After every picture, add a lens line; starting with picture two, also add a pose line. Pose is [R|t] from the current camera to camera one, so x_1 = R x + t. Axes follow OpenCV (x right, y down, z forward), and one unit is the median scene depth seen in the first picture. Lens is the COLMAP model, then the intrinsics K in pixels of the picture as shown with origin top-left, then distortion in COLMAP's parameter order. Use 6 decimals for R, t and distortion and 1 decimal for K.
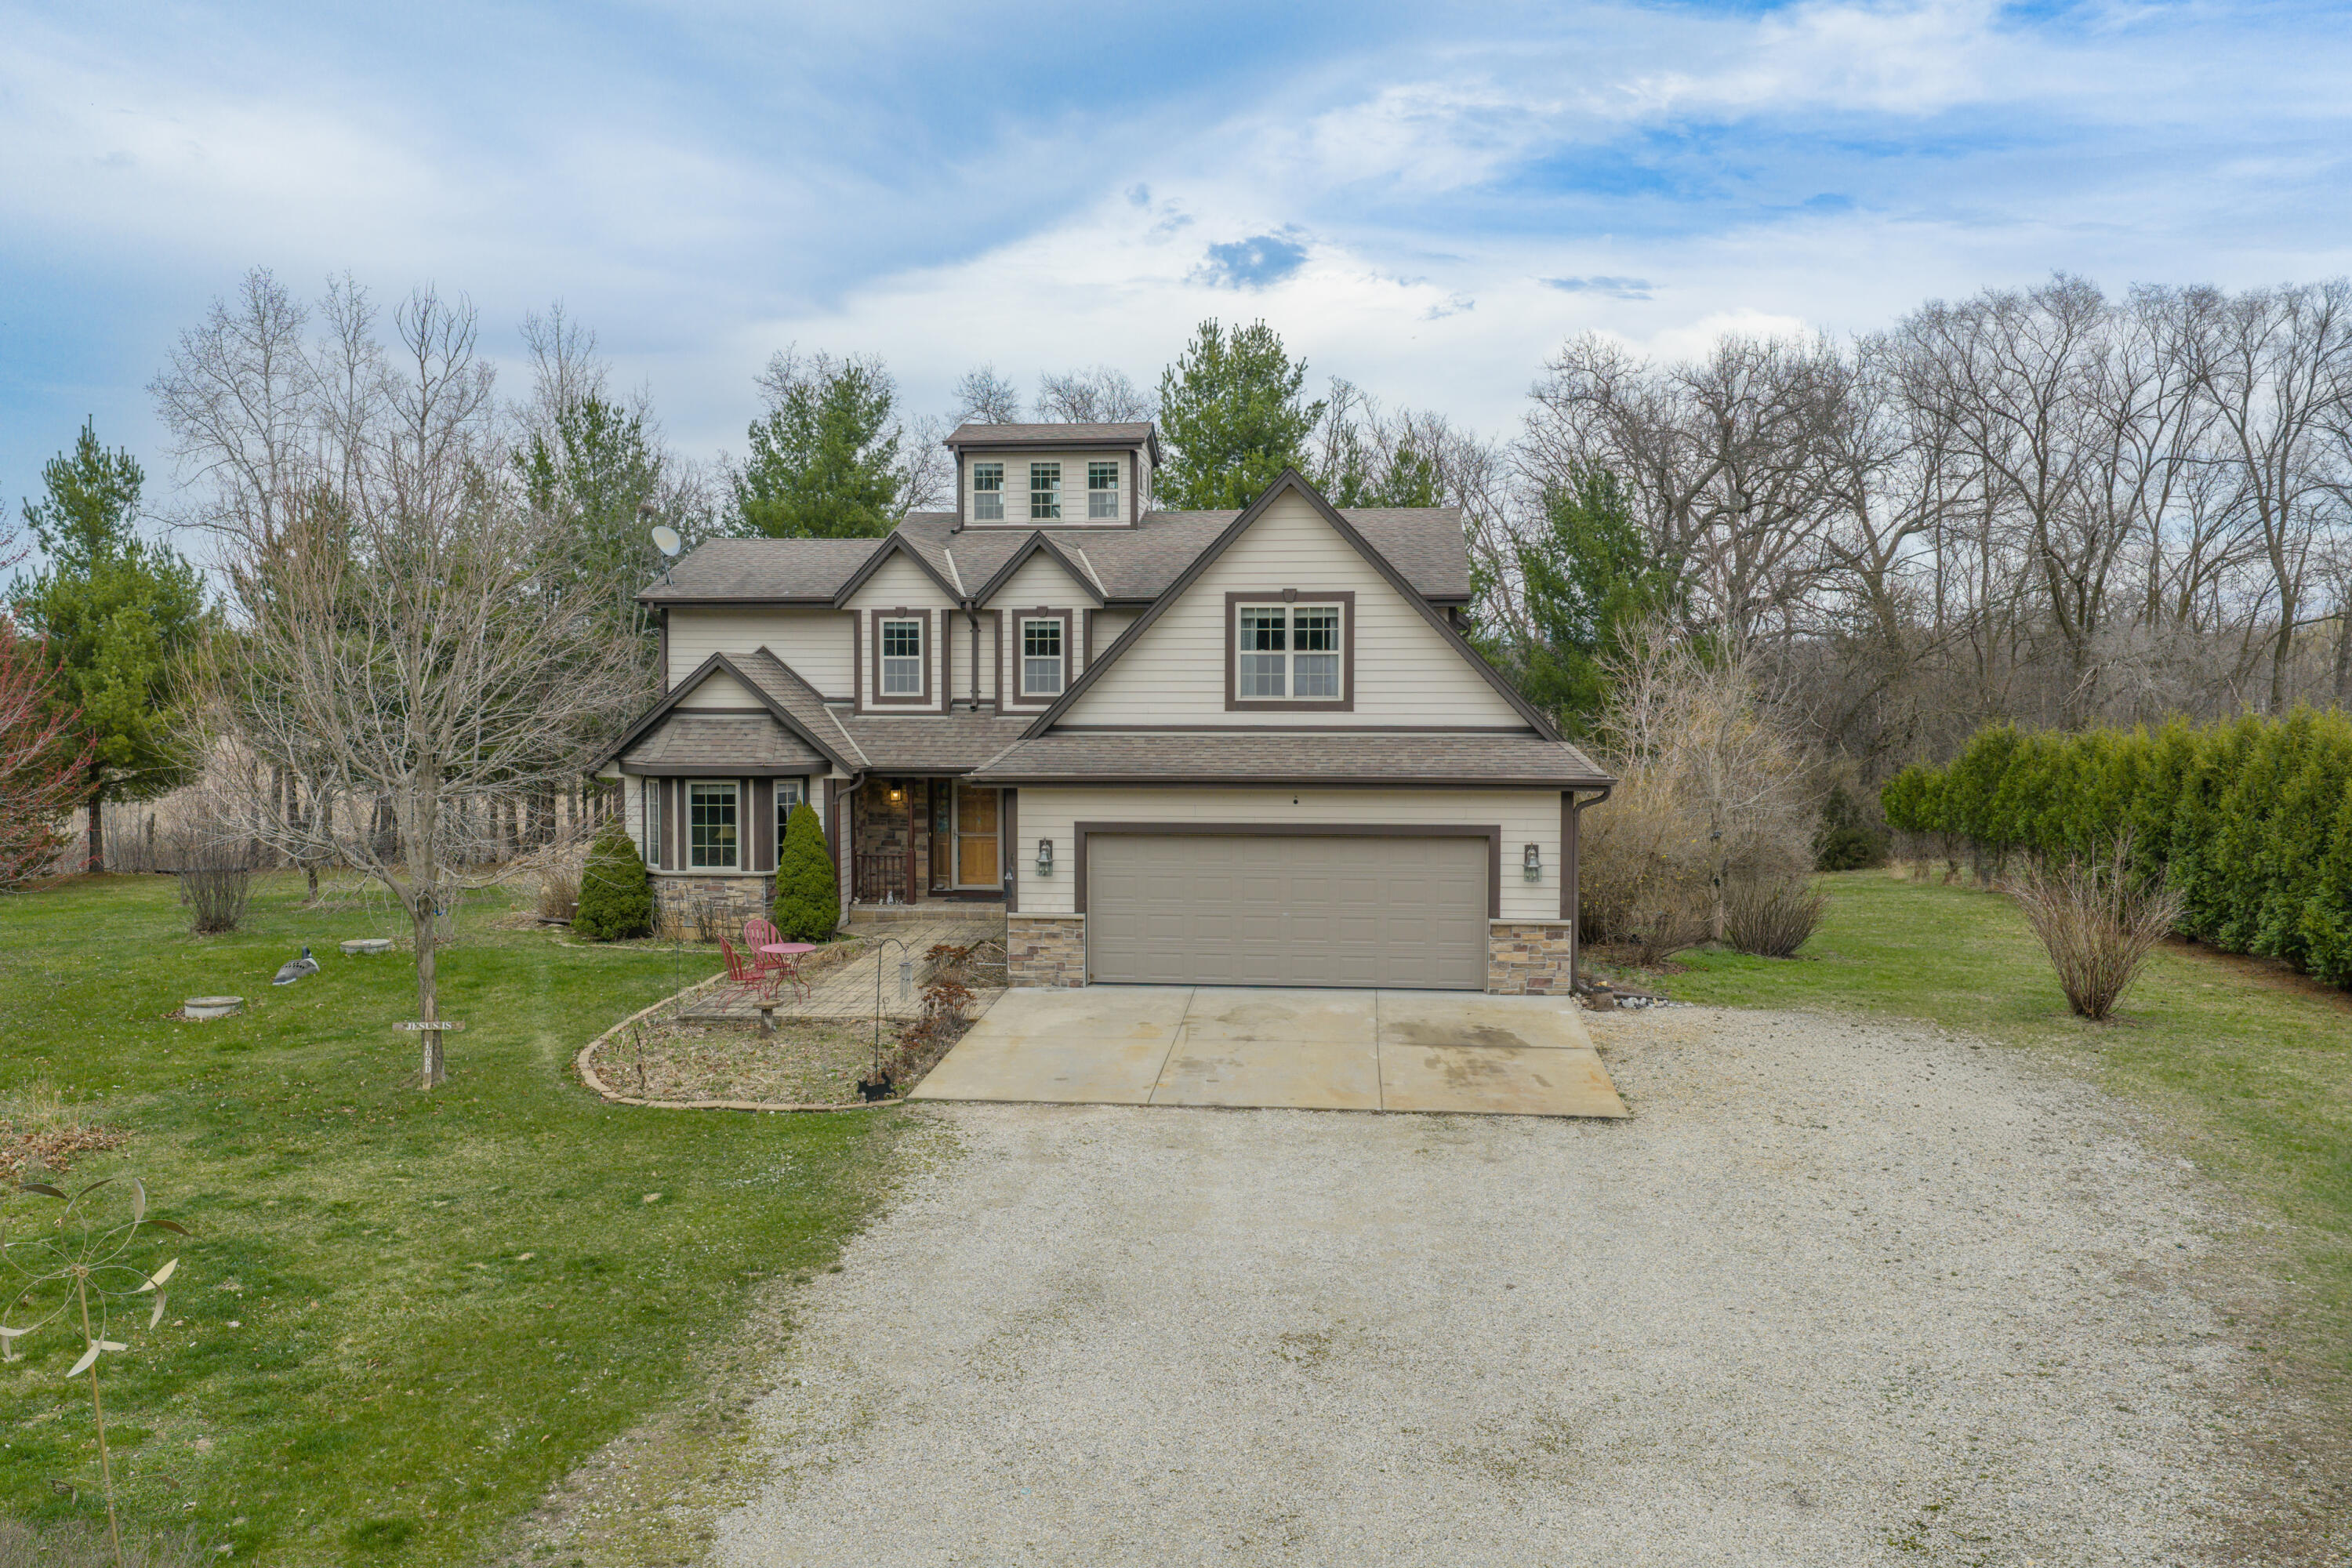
lens RADIAL K [[1939.1, 0, 1179.2], [0, 1939.1, 793.7], [0, 0, 1]] dist [0.026284, -0.028117]
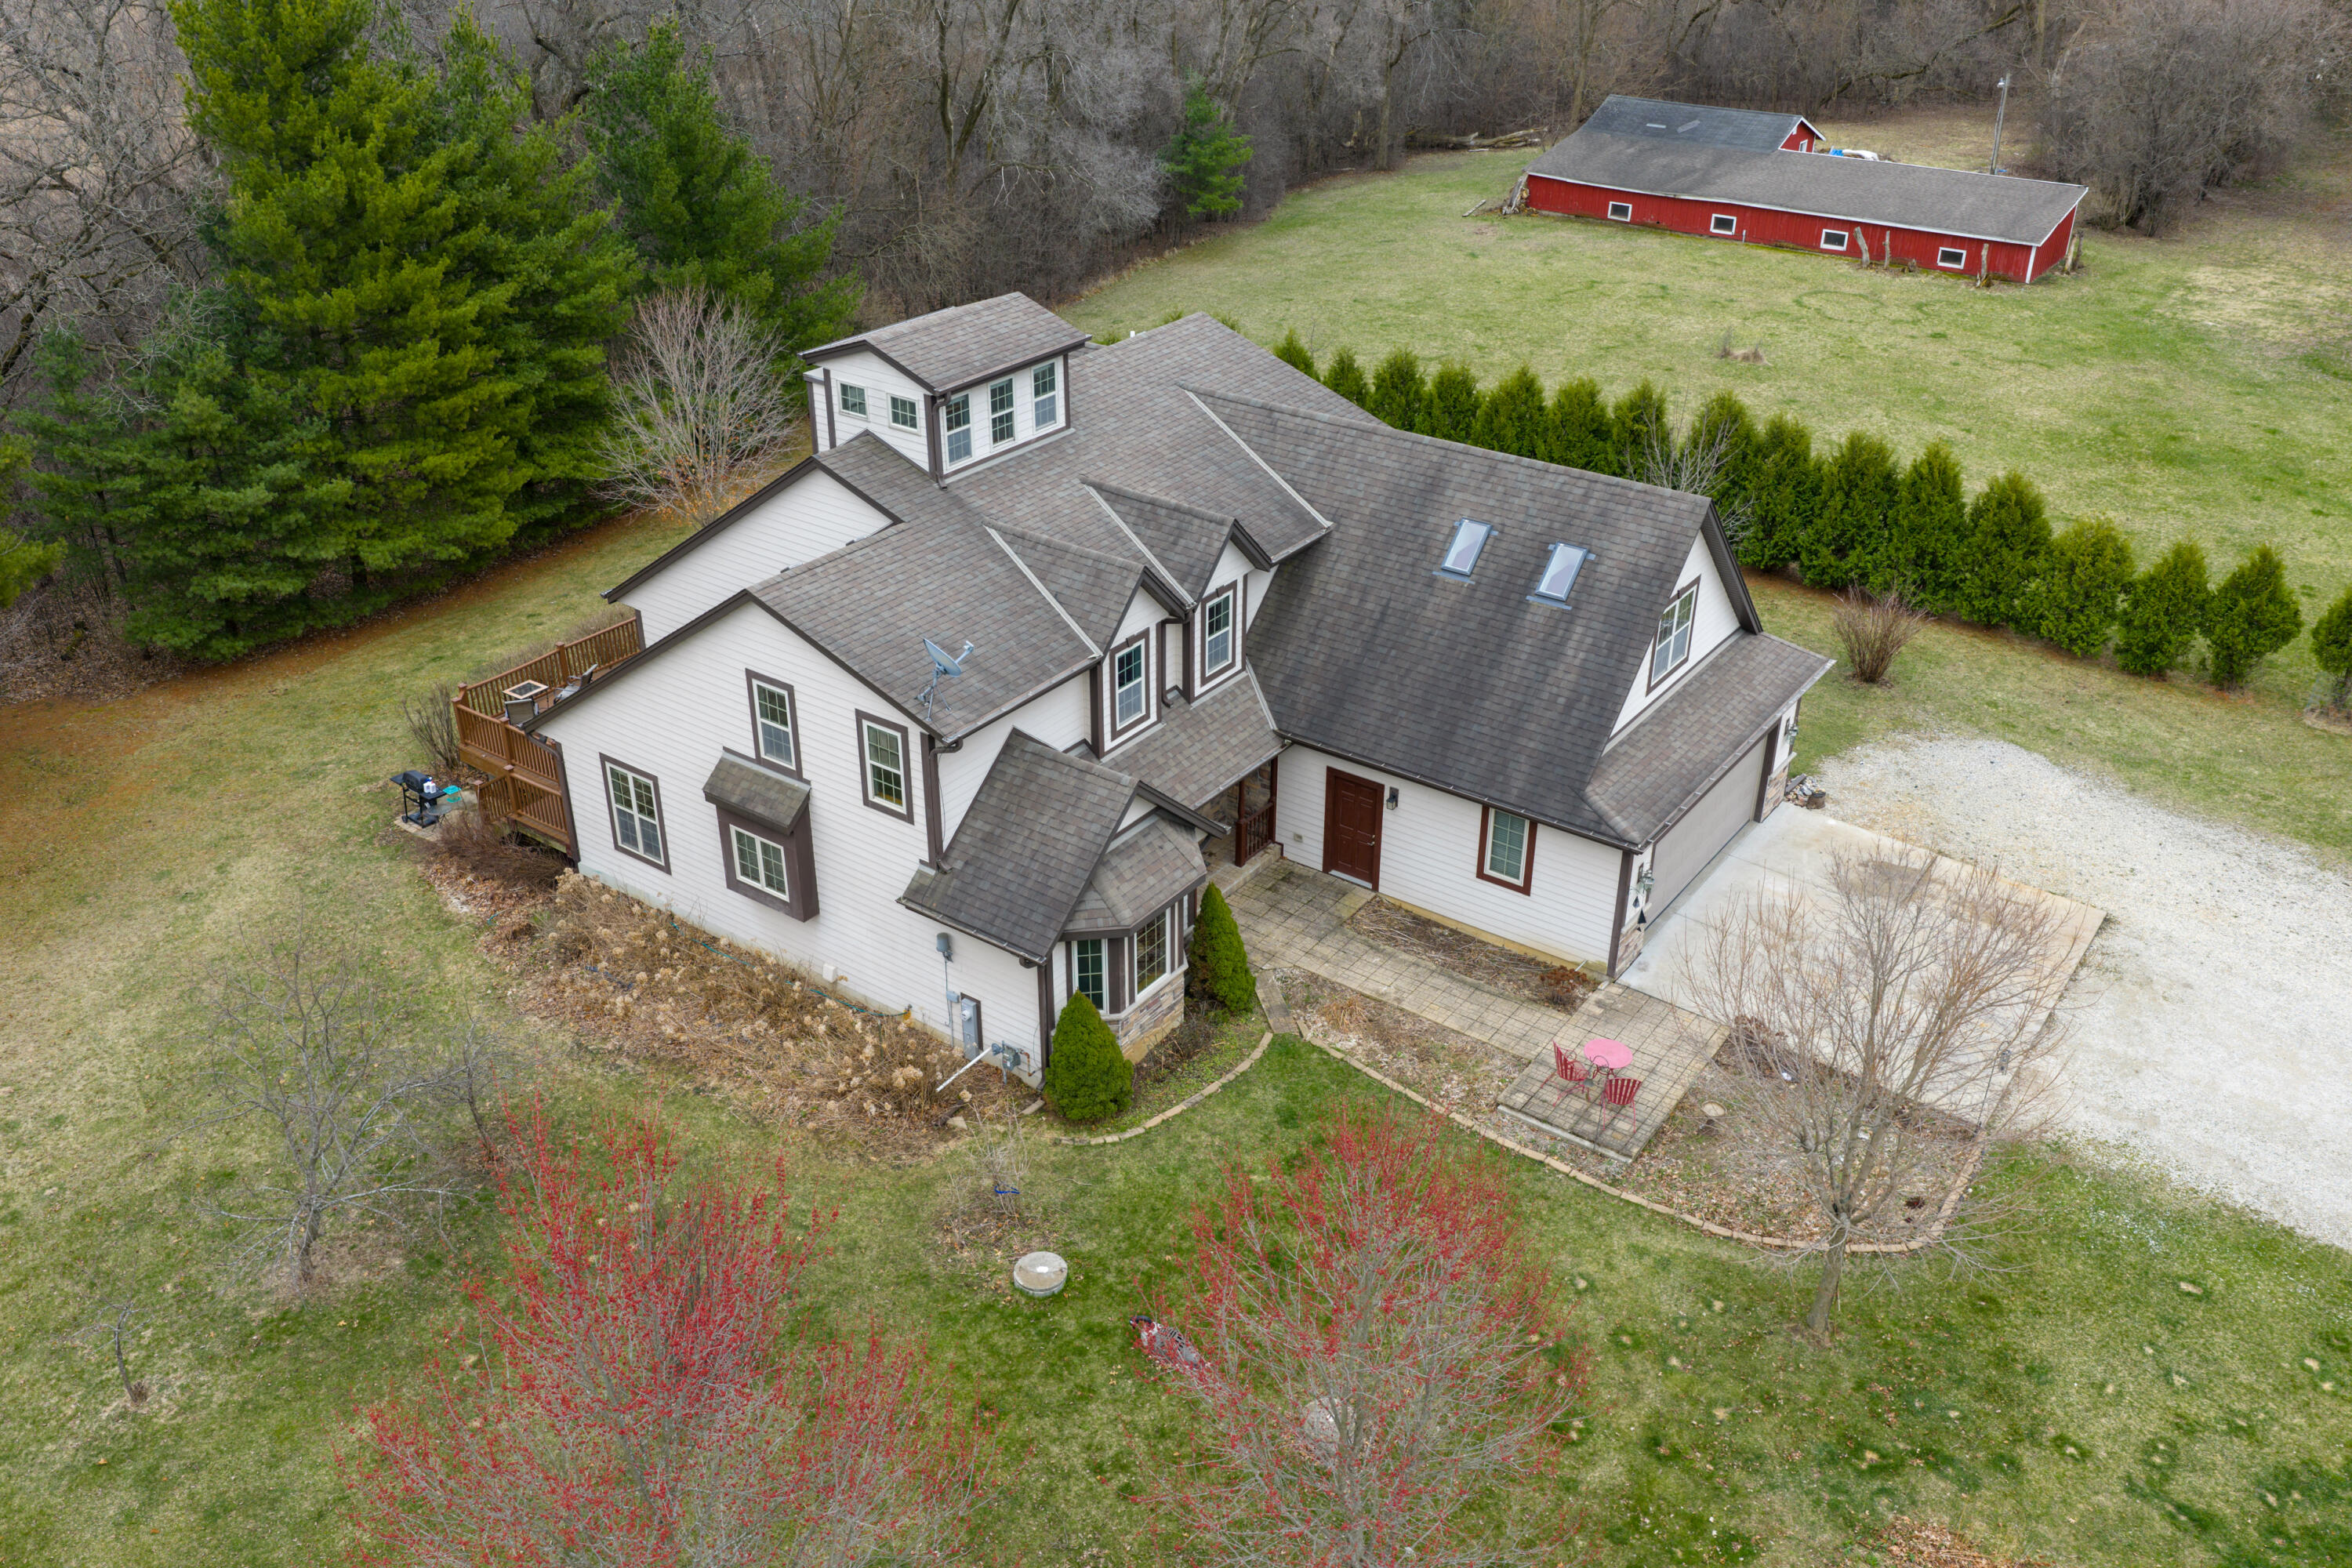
lens RADIAL K [[1939.1, 0, 1190.9], [0, 1939.1, 789.9], [0, 0, 1]] dist [0.026284, -0.028117]
pose [[0.503996, -0.418203, 0.755707, -0.901326], [0.045520, 0.886605, 0.460283, -0.478131], [-0.862506, -0.197581, 0.465882, 0.564357]]
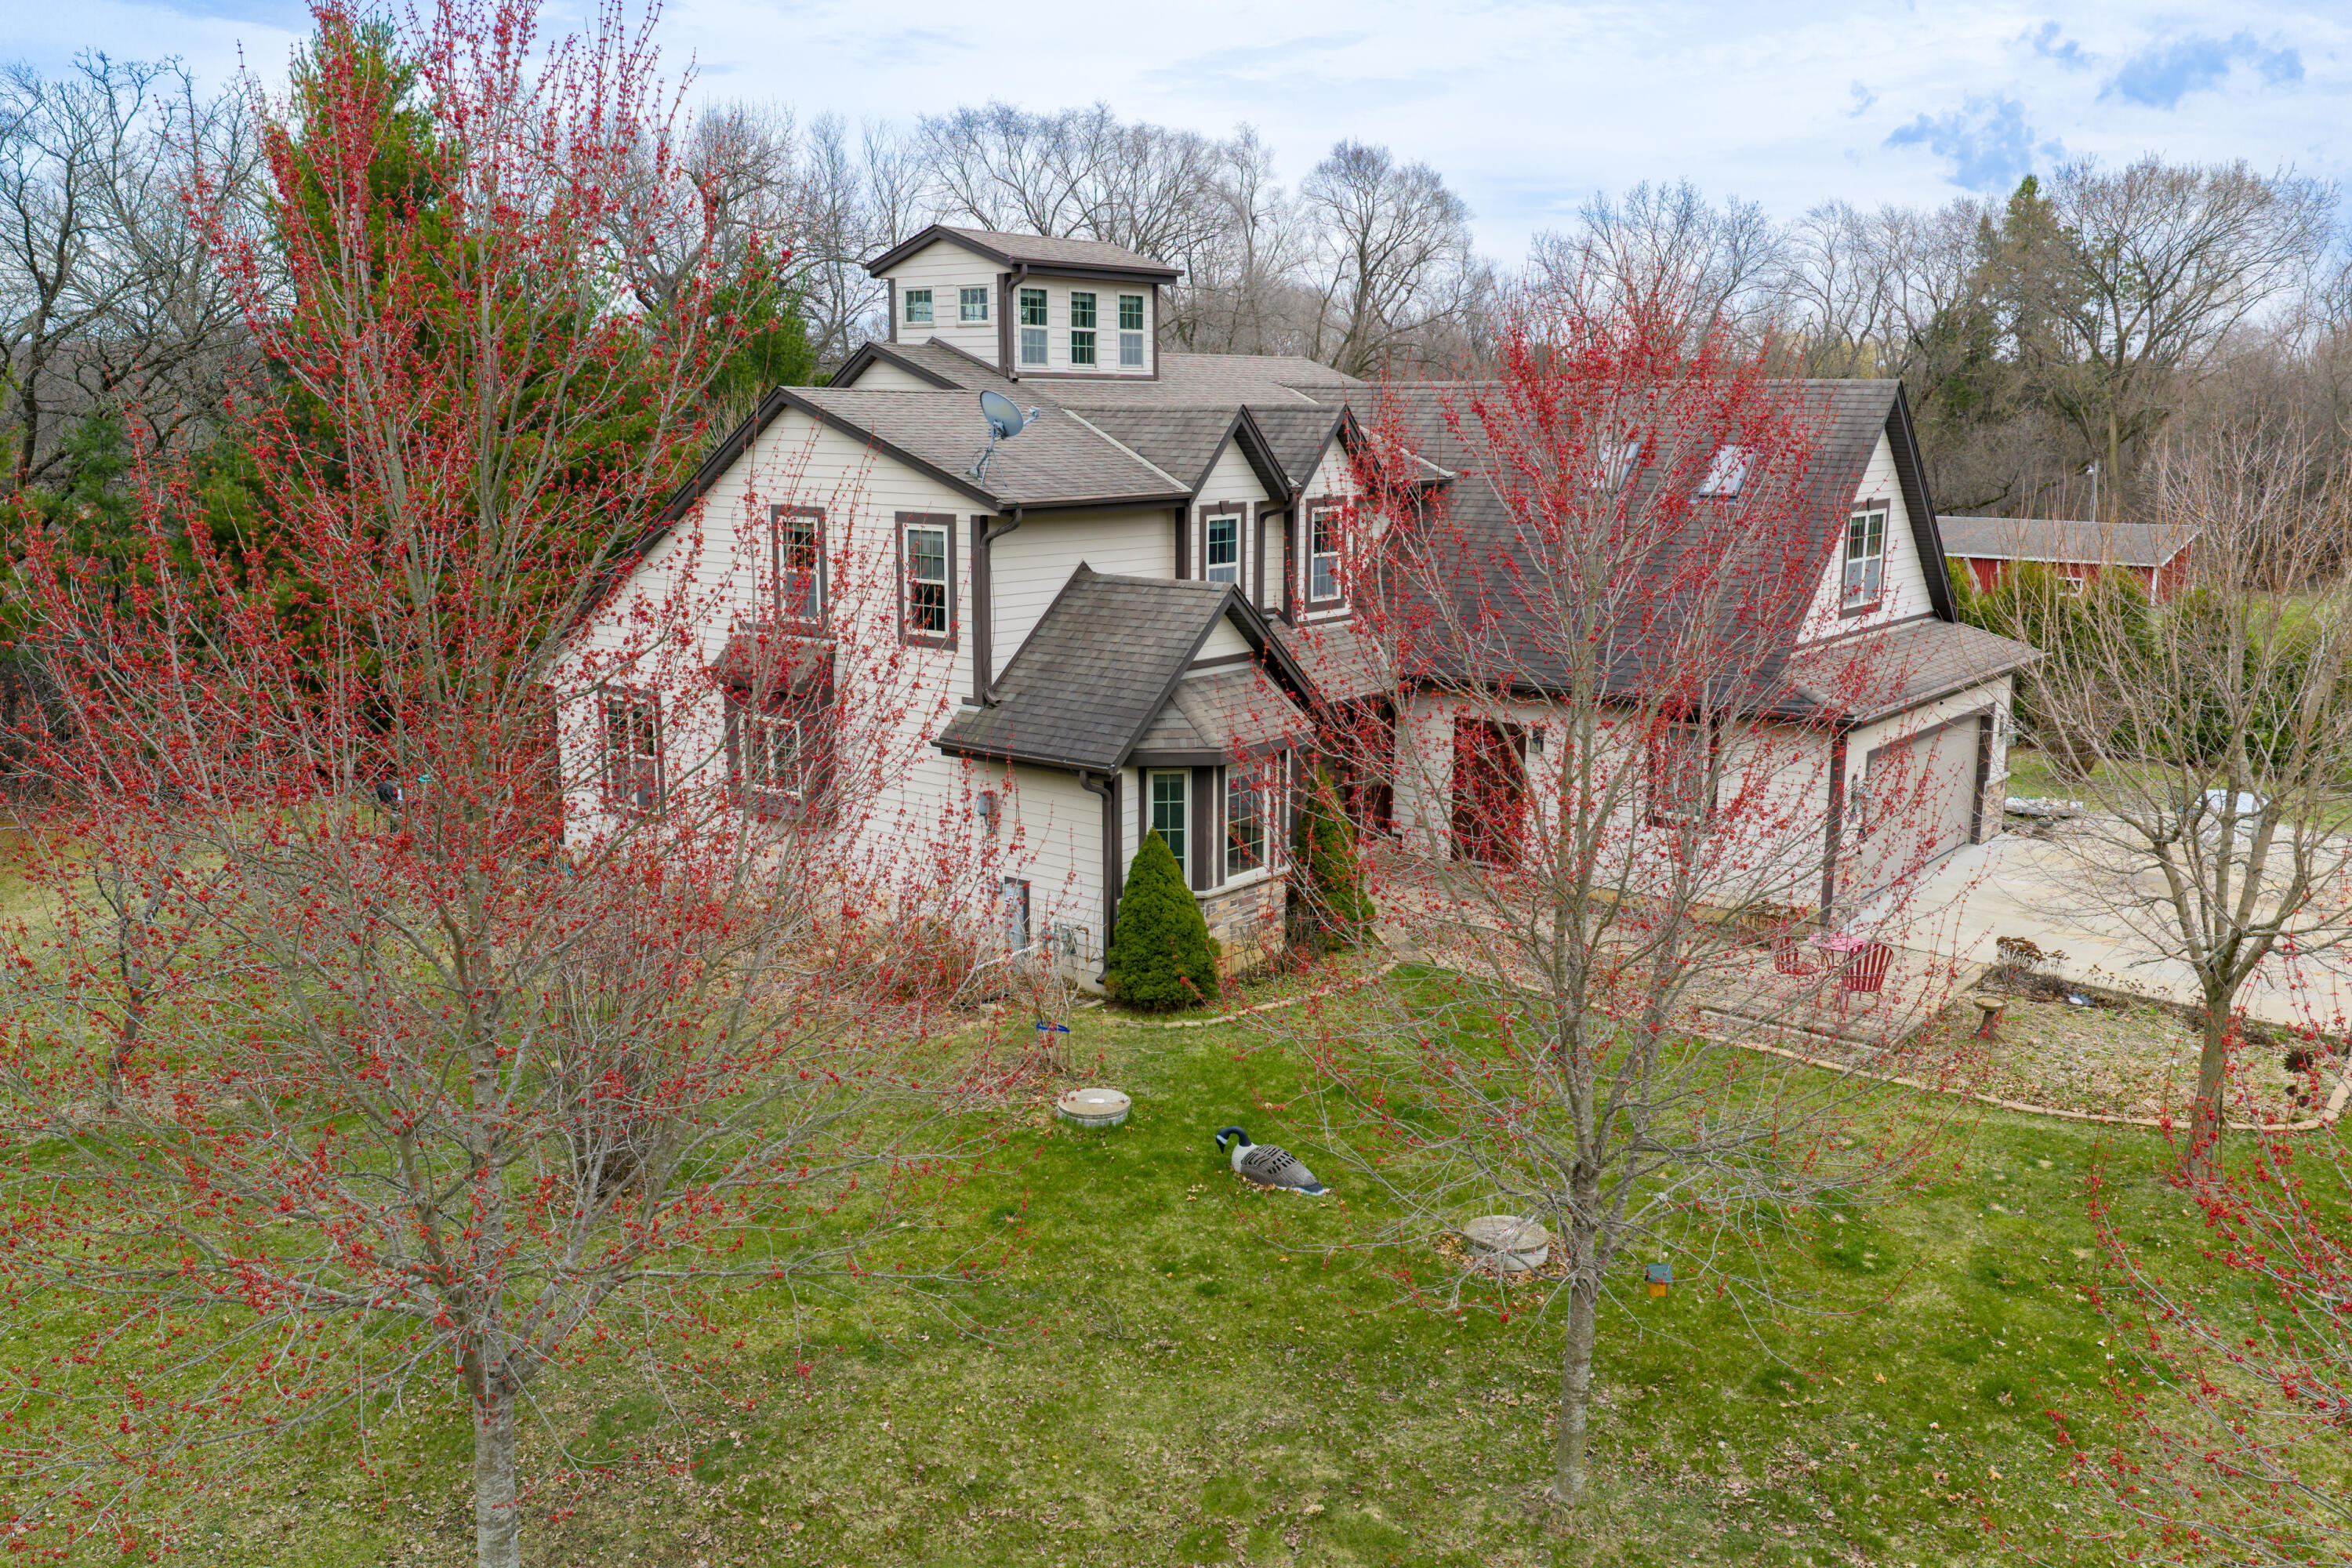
lens RADIAL K [[1939.1, 0, 1187.5], [0, 1939.1, 793.5], [0, 0, 1]] dist [0.026284, -0.028117]
pose [[0.540350, -0.165917, 0.824920, -0.860633], [0.044582, 0.984635, 0.168838, -0.118937], [-0.840258, -0.054455, 0.539445, 0.619110]]
